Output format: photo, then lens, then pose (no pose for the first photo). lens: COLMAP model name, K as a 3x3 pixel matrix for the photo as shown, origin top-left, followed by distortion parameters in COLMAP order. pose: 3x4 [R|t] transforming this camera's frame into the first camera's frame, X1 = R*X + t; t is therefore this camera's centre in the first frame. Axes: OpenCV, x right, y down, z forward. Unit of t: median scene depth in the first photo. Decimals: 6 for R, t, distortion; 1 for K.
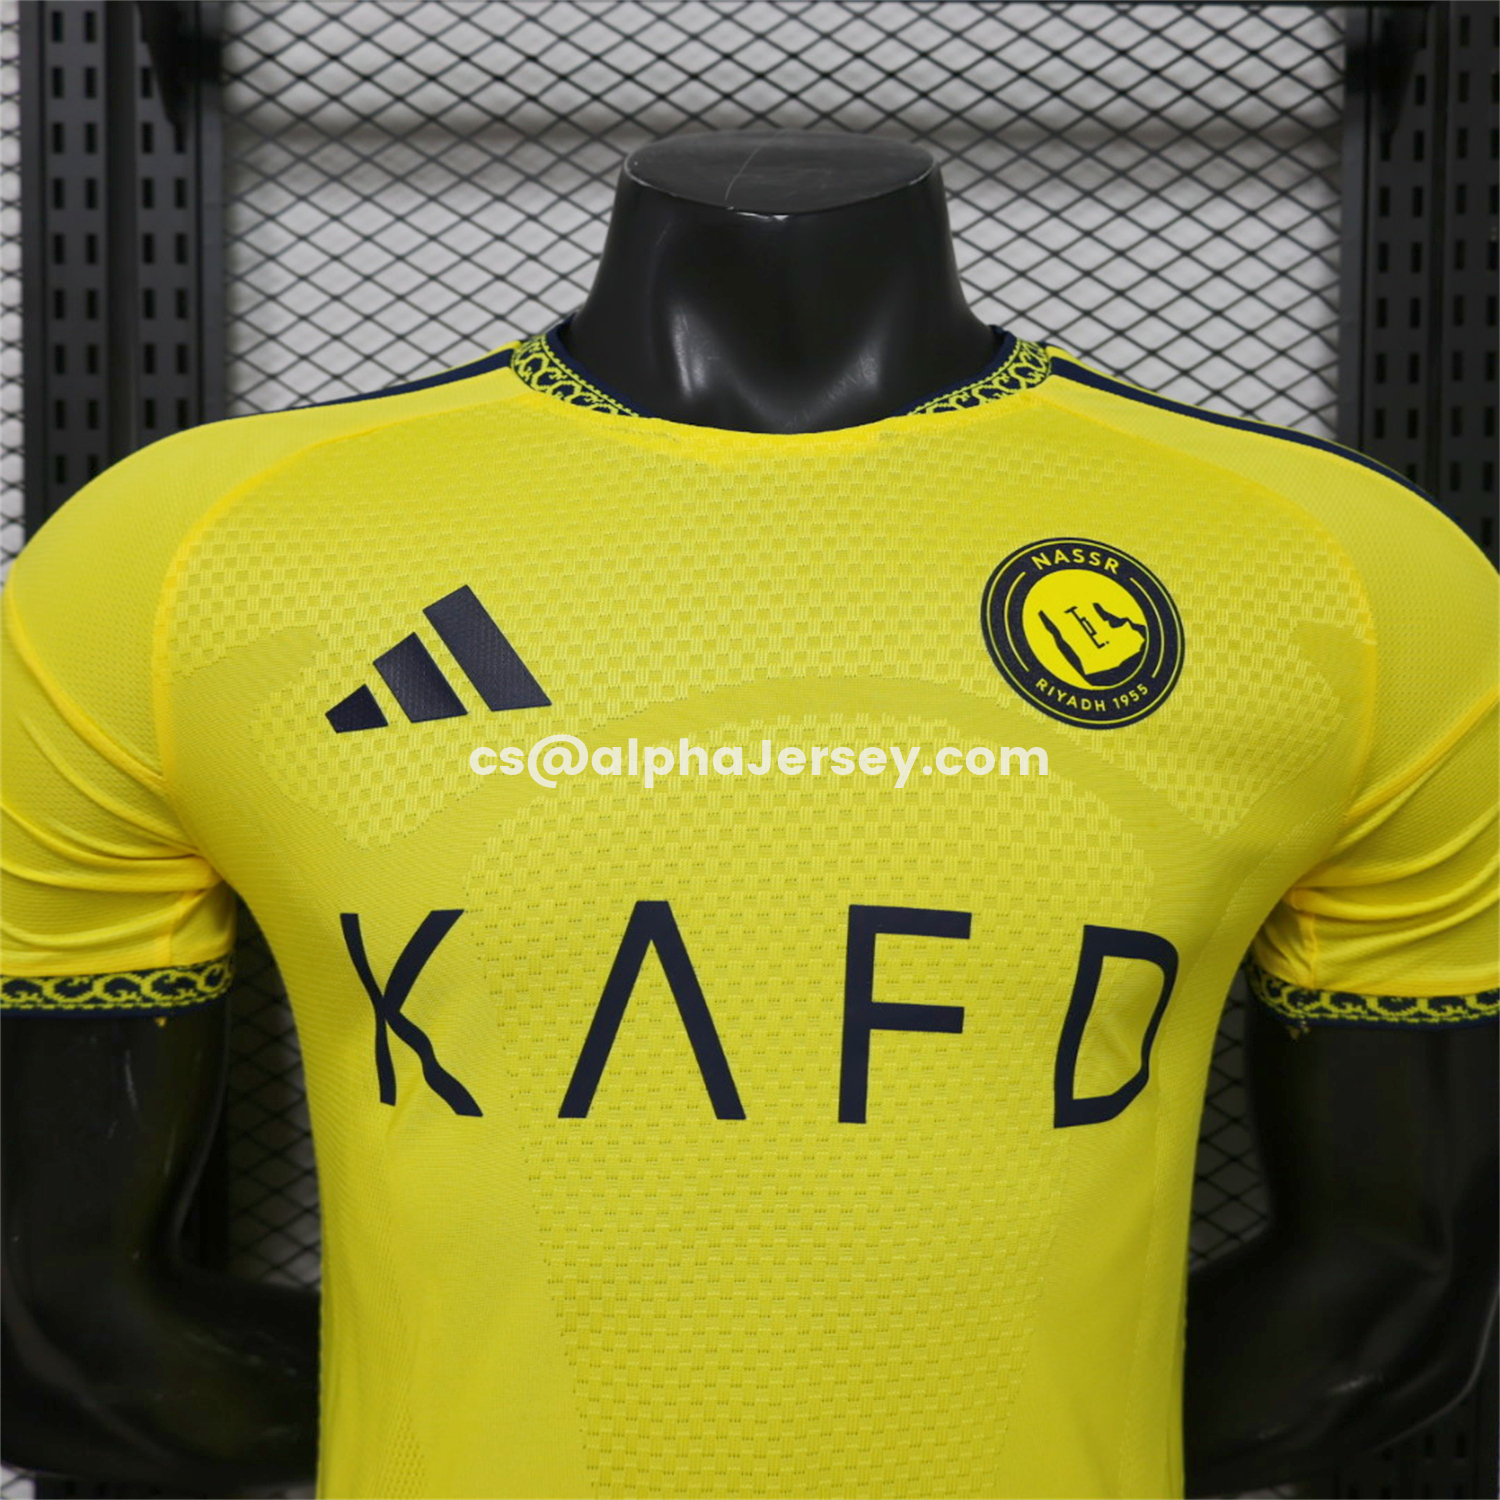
lens RADIAL K [[1580.6, 0, 751.8], [0, 1580.6, 735.6], [0, 0, 1]] dist [-0.002728, 0.000000]
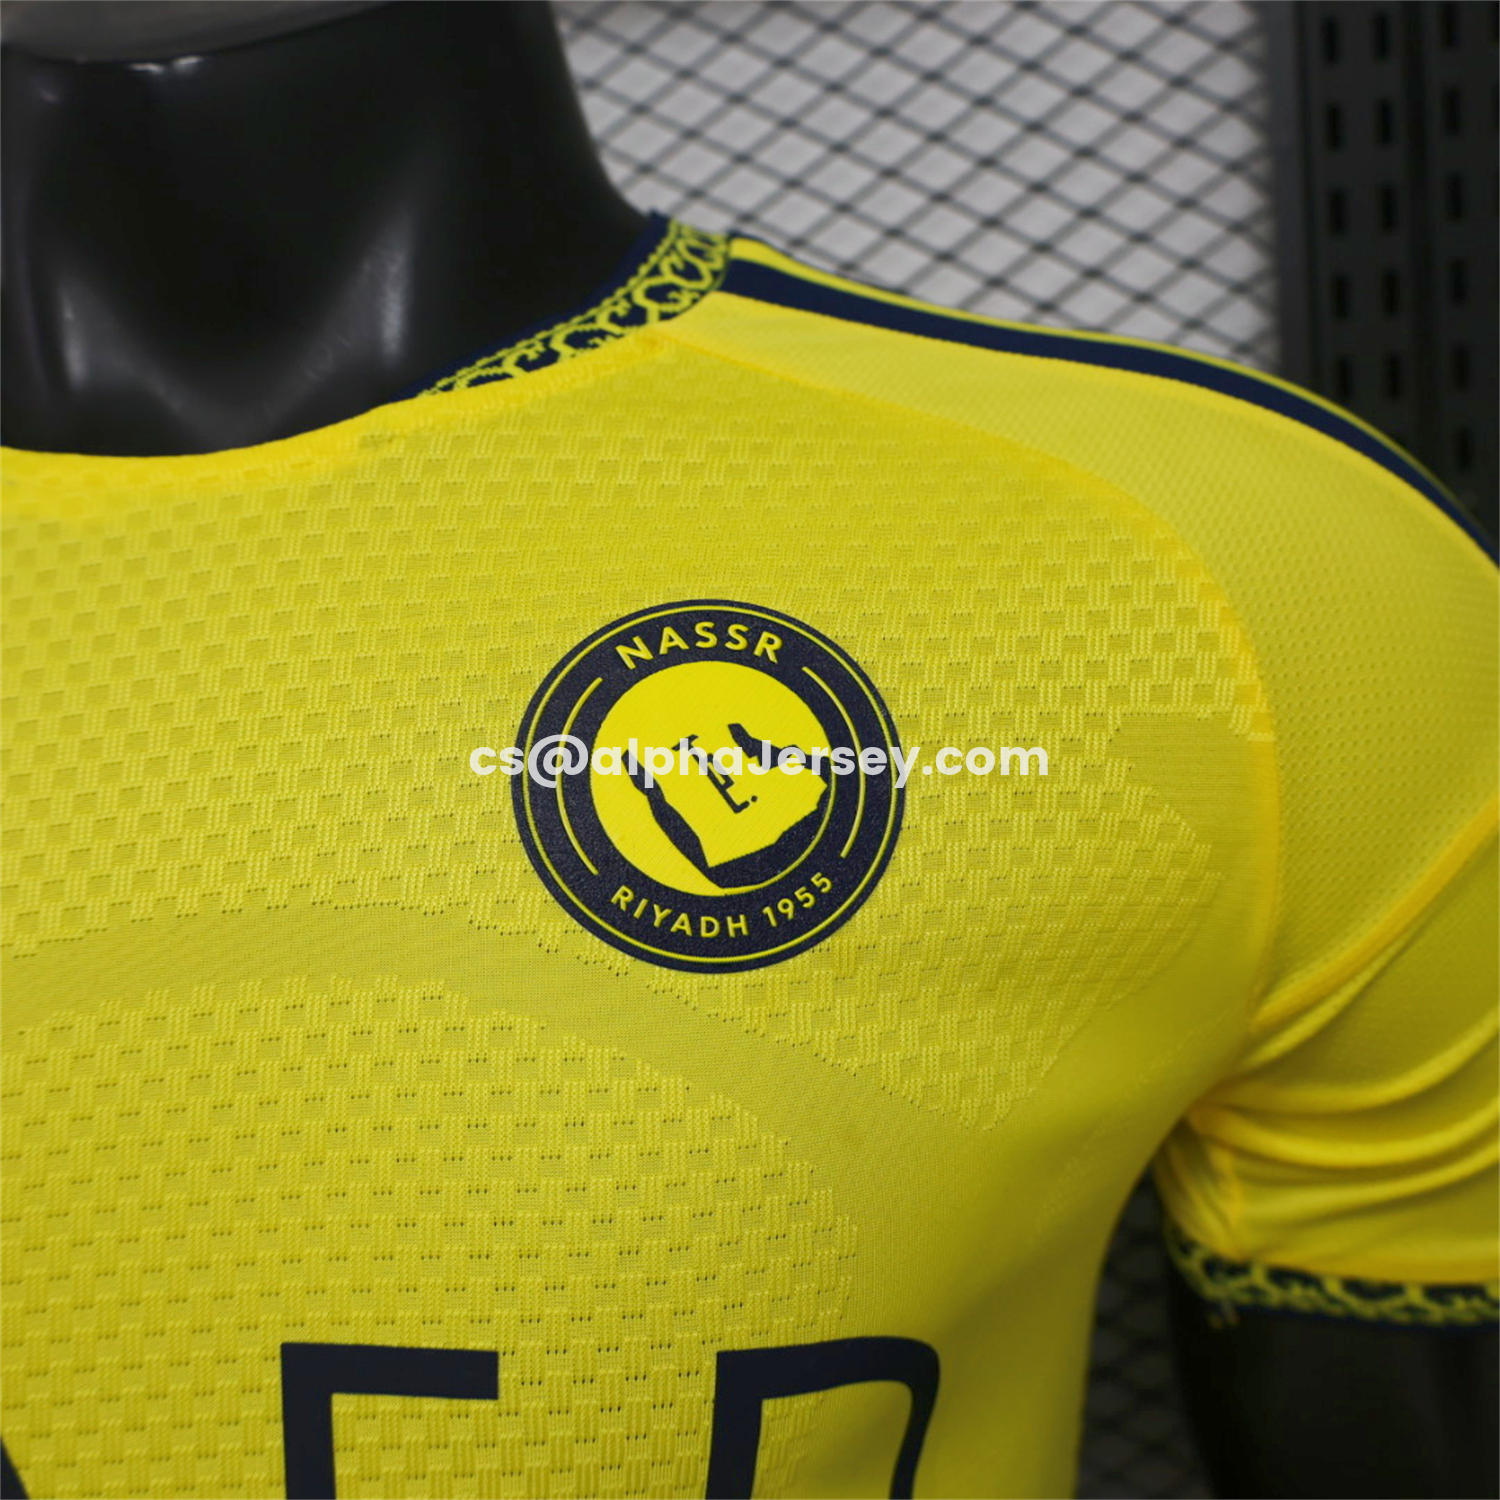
lens RADIAL K [[1580.6, 0, 739.8], [0, 1580.6, 745.5], [0, 0, 1]] dist [-0.002728, 0.000000]
pose [[0.994729, -0.079864, -0.064310, 0.249086], [0.084307, 0.994005, 0.069616, -0.111897], [0.058365, -0.074671, 0.995499, 0.446421]]
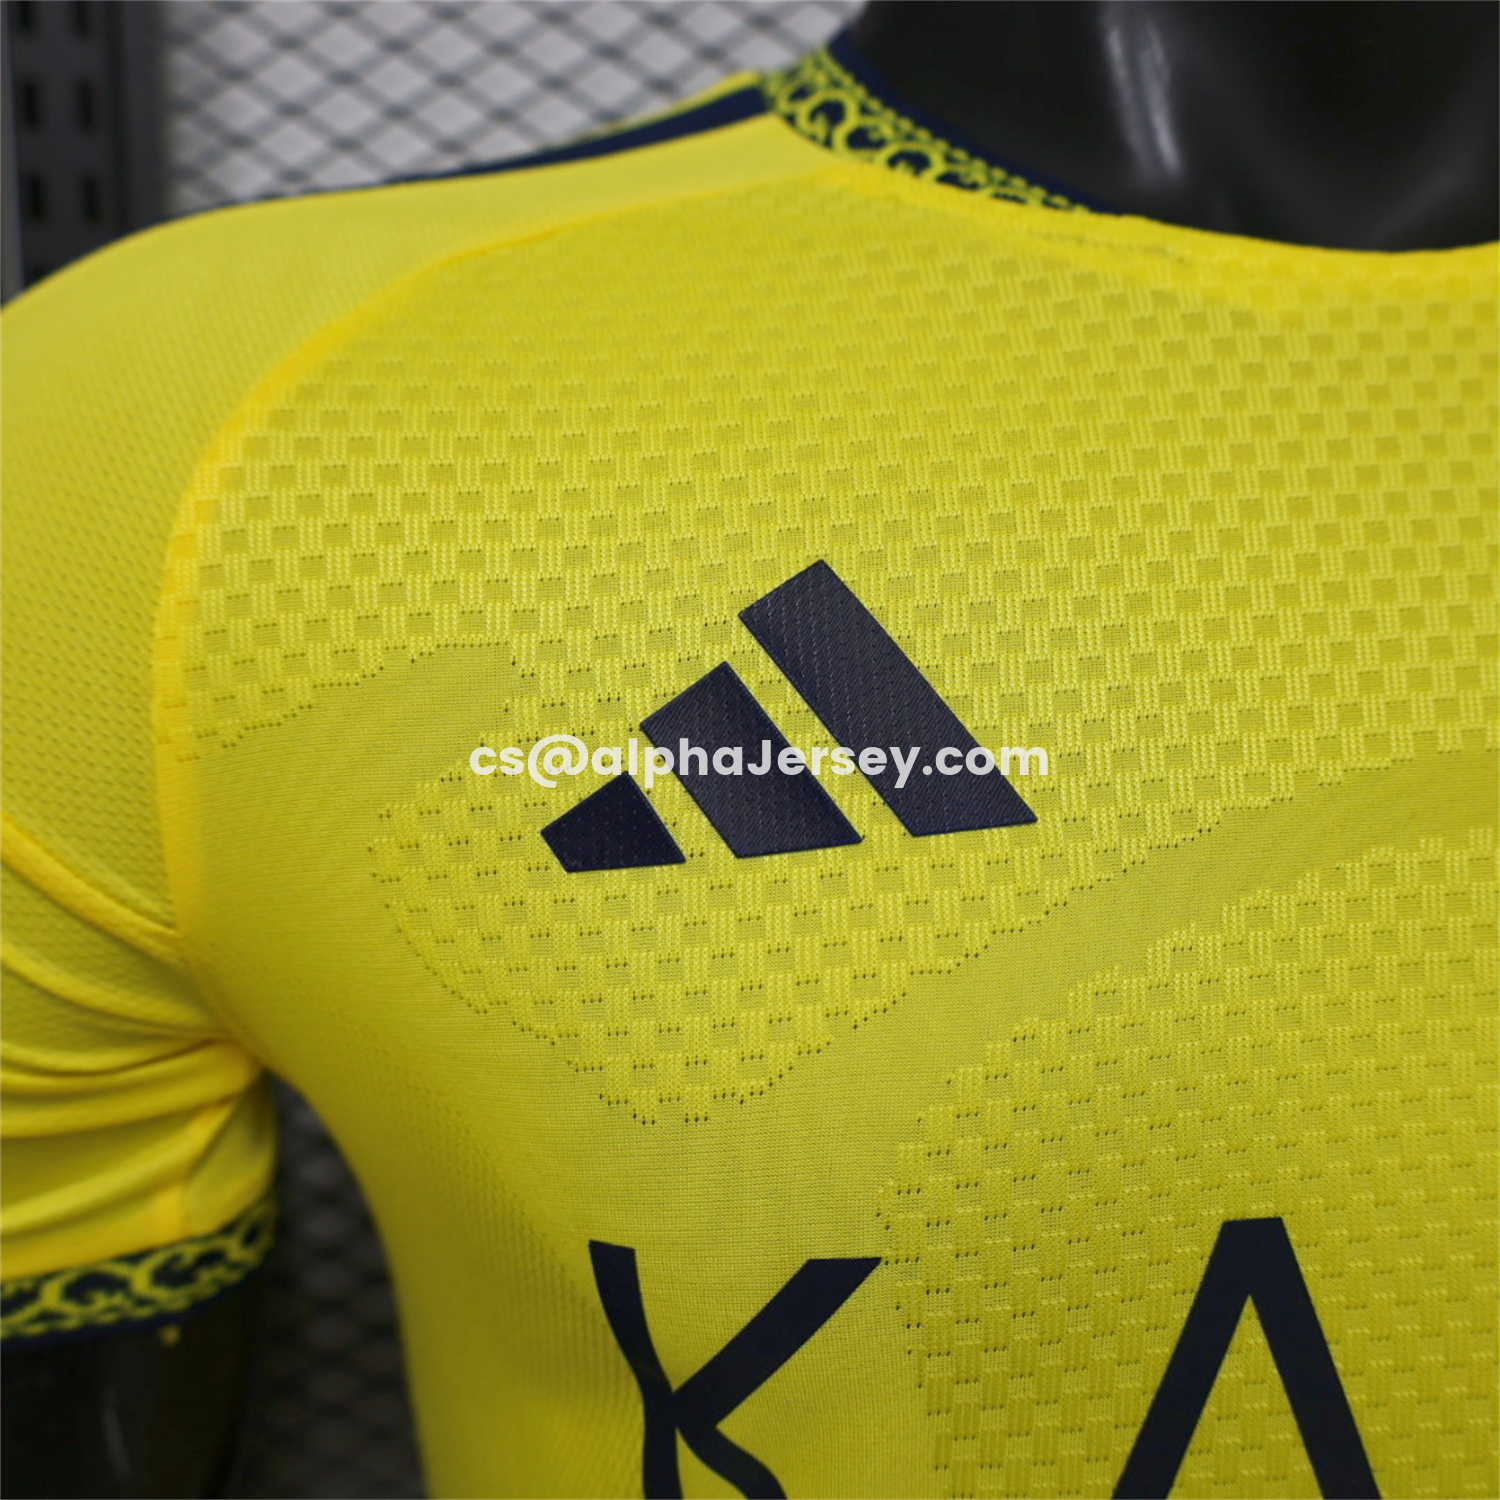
lens RADIAL K [[1580.6, 0, 748.2], [0, 1580.6, 750.7], [0, 0, 1]] dist [-0.002728, 0.000000]
pose [[0.994590, -0.013244, 0.103029, -0.248072], [0.001351, 0.993404, 0.114659, -0.090290], [-0.103868, -0.113899, 0.988048, 0.501097]]
